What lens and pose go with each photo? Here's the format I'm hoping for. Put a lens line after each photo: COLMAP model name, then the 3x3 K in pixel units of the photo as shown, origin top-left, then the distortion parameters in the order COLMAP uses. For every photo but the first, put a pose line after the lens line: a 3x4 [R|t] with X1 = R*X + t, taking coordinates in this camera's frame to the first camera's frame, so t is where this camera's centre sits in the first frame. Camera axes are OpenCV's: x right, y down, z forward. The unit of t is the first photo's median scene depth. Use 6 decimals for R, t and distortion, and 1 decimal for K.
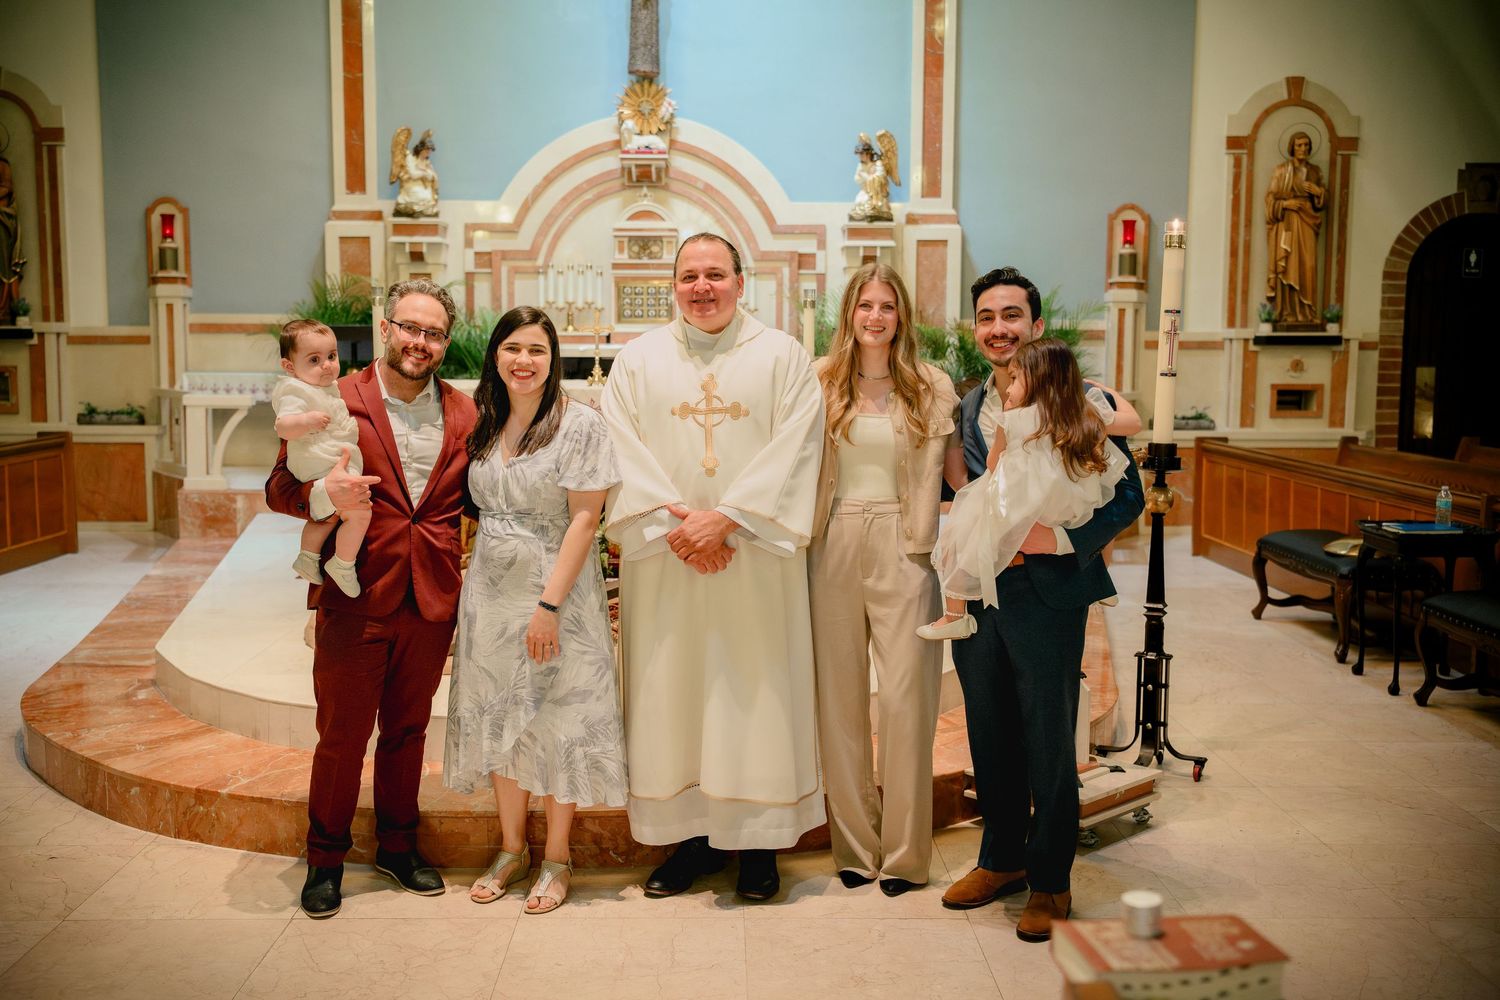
lens RADIAL K [[1502.0, 0, 747.0], [0, 1502.0, 502.7], [0, 0, 1]] dist [-0.002780, 0.000000]
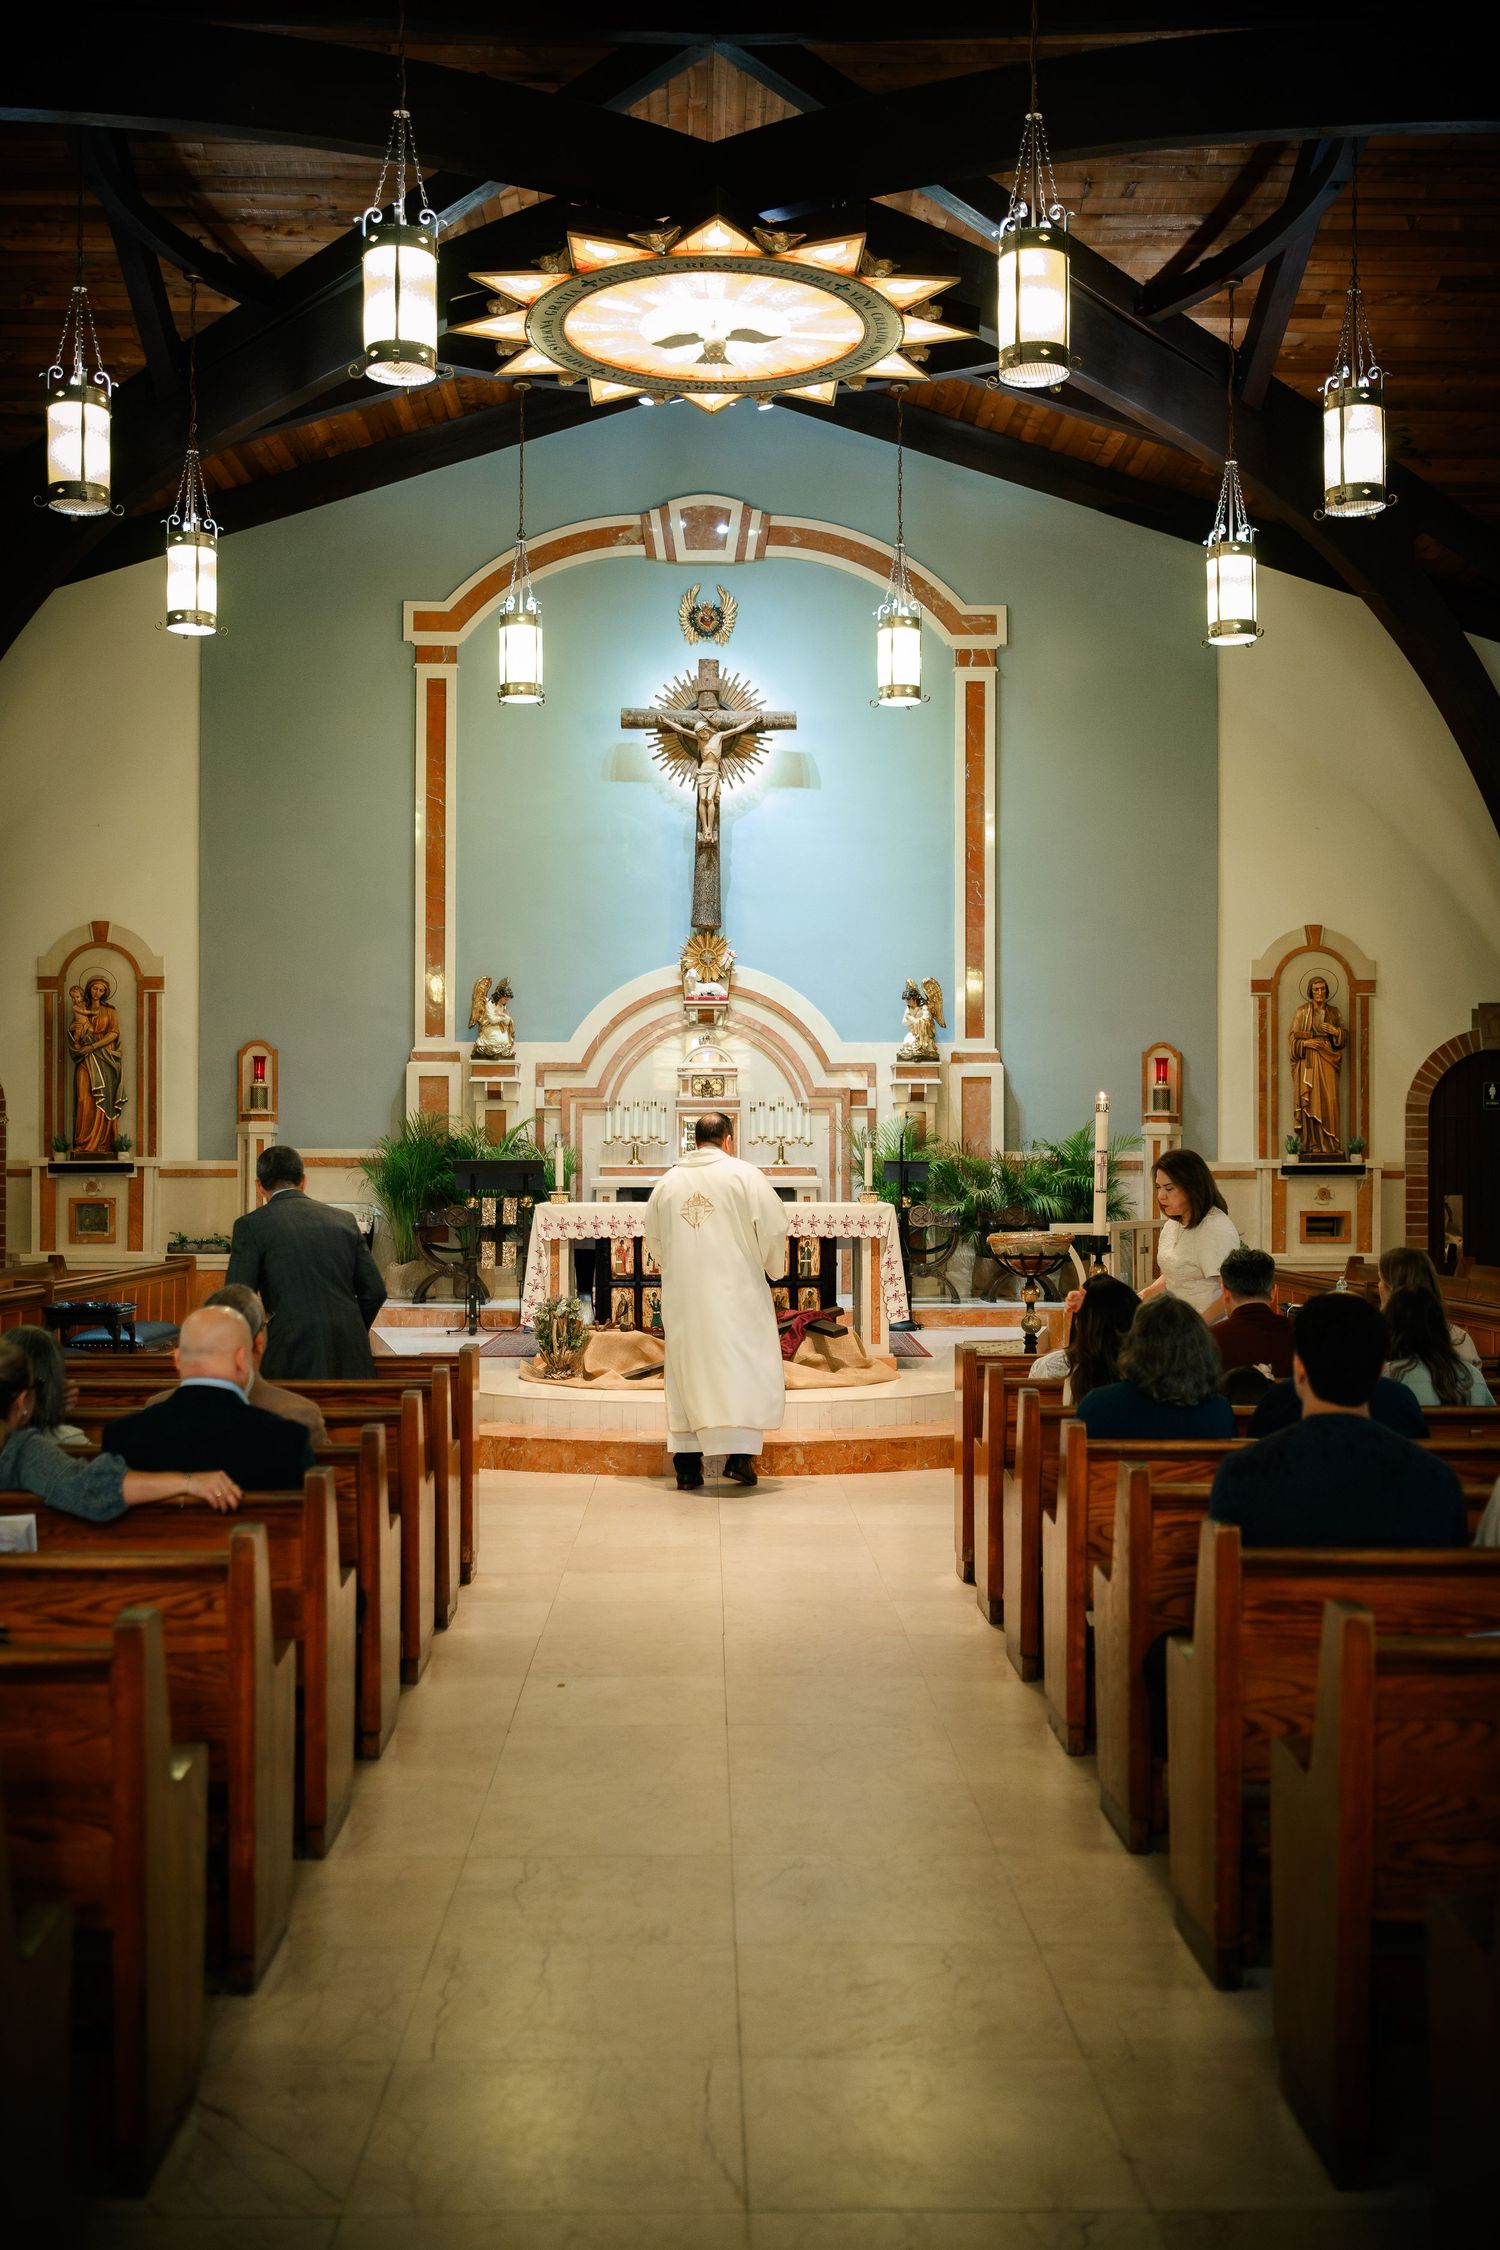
lens RADIAL K [[2253.0, 0, 748.2], [0, 2253.0, 1132.4], [0, 0, 1]] dist [-0.002780, 0.000000]
pose [[0.999994, -0.003336, -0.001059, -0.036761], [0.003177, 0.992087, -0.125512, 0.063911], [0.001470, 0.125507, 0.992092, -0.582180]]
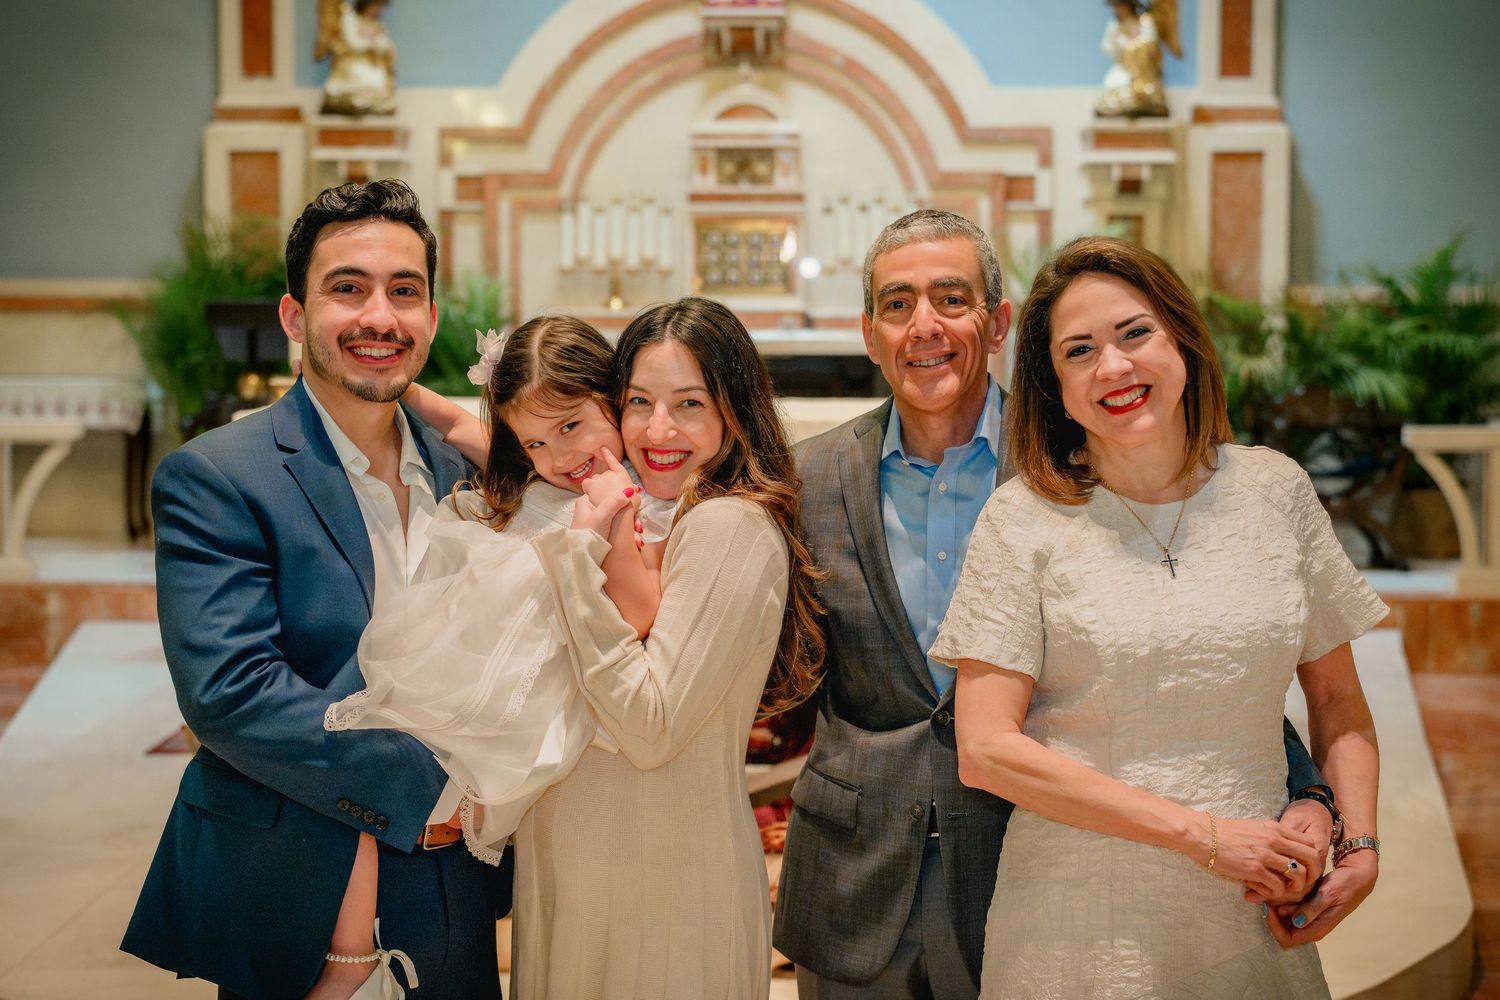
lens RADIAL K [[2321.3, 0, 748.4], [0, 2321.3, 467.3], [0, 0, 1]] dist [0.023088, 0.000000]
pose [[0.998655, 0.001535, -0.051831, -0.018971], [-0.003777, 0.999060, -0.043189, -0.013342], [0.051716, 0.043327, 0.997722, 0.100305]]
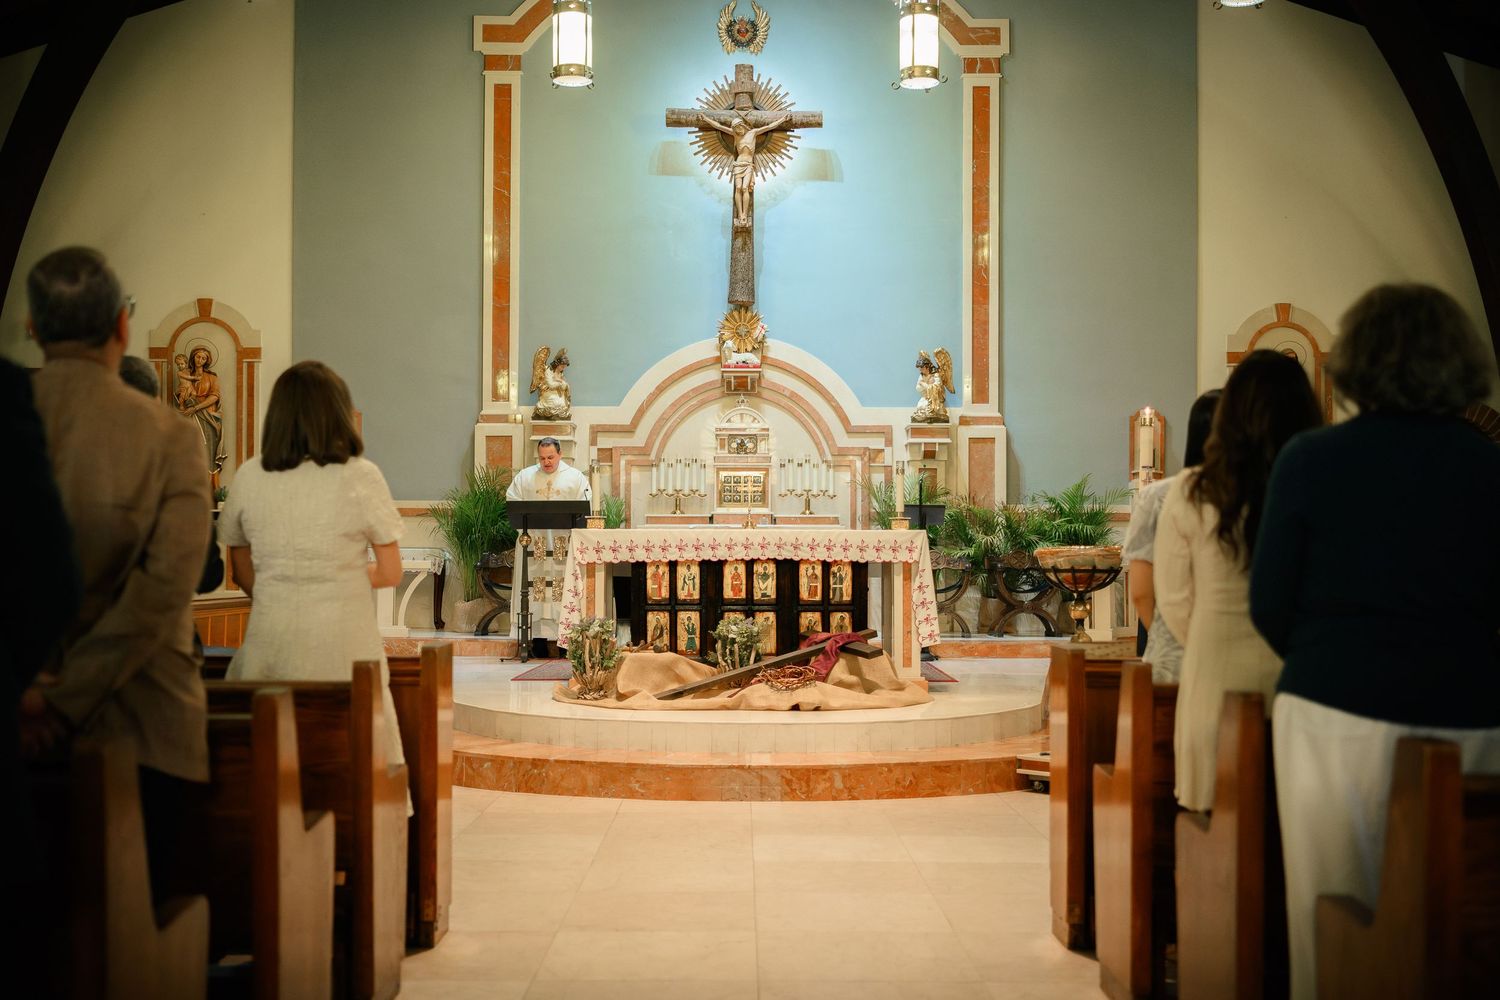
lens RADIAL K [[1631.5, 0, 748.2], [0, 1631.5, 539.1], [0, 0, 1]] dist [-0.006467, 0.000000]
pose [[0.999873, -0.000781, -0.015907, -0.041852], [-0.001192, 0.992330, -0.123613, 0.065442], [0.015882, 0.123616, 0.992203, -0.279482]]
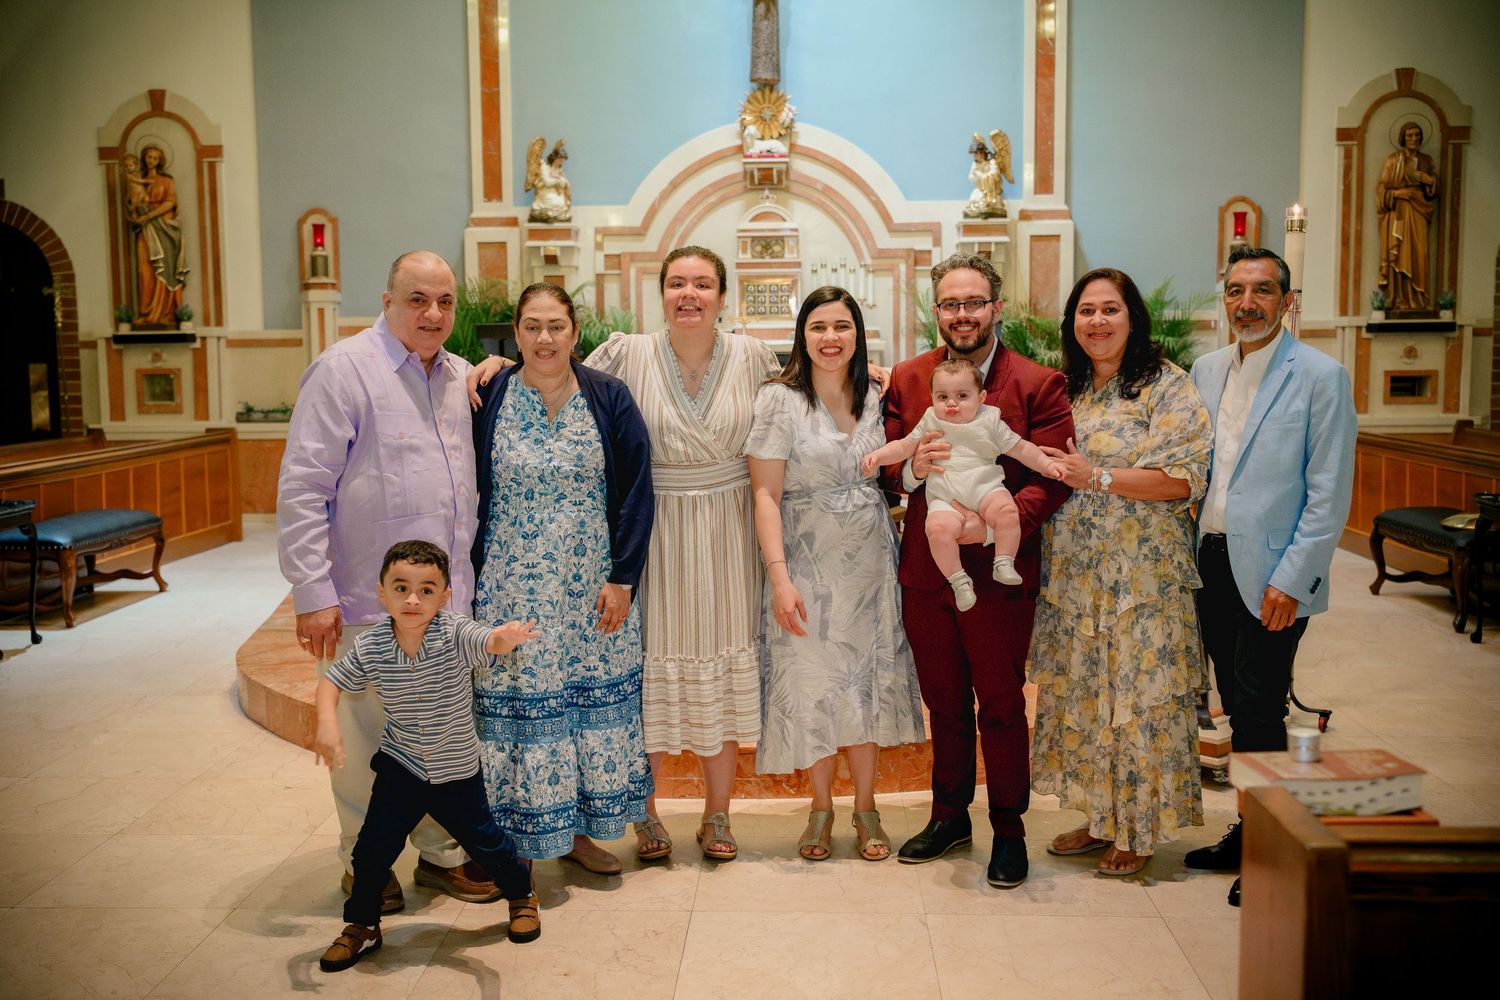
lens RADIAL K [[1502.0, 0, 743.9], [0, 1502.0, 489.6], [0, 0, 1]] dist [-0.002780, 0.000000]
pose [[0.997816, -0.007329, -0.065647, -0.016703], [0.006564, 0.999908, -0.011863, 0.010493], [0.065728, 0.011406, 0.997772, -0.039506]]
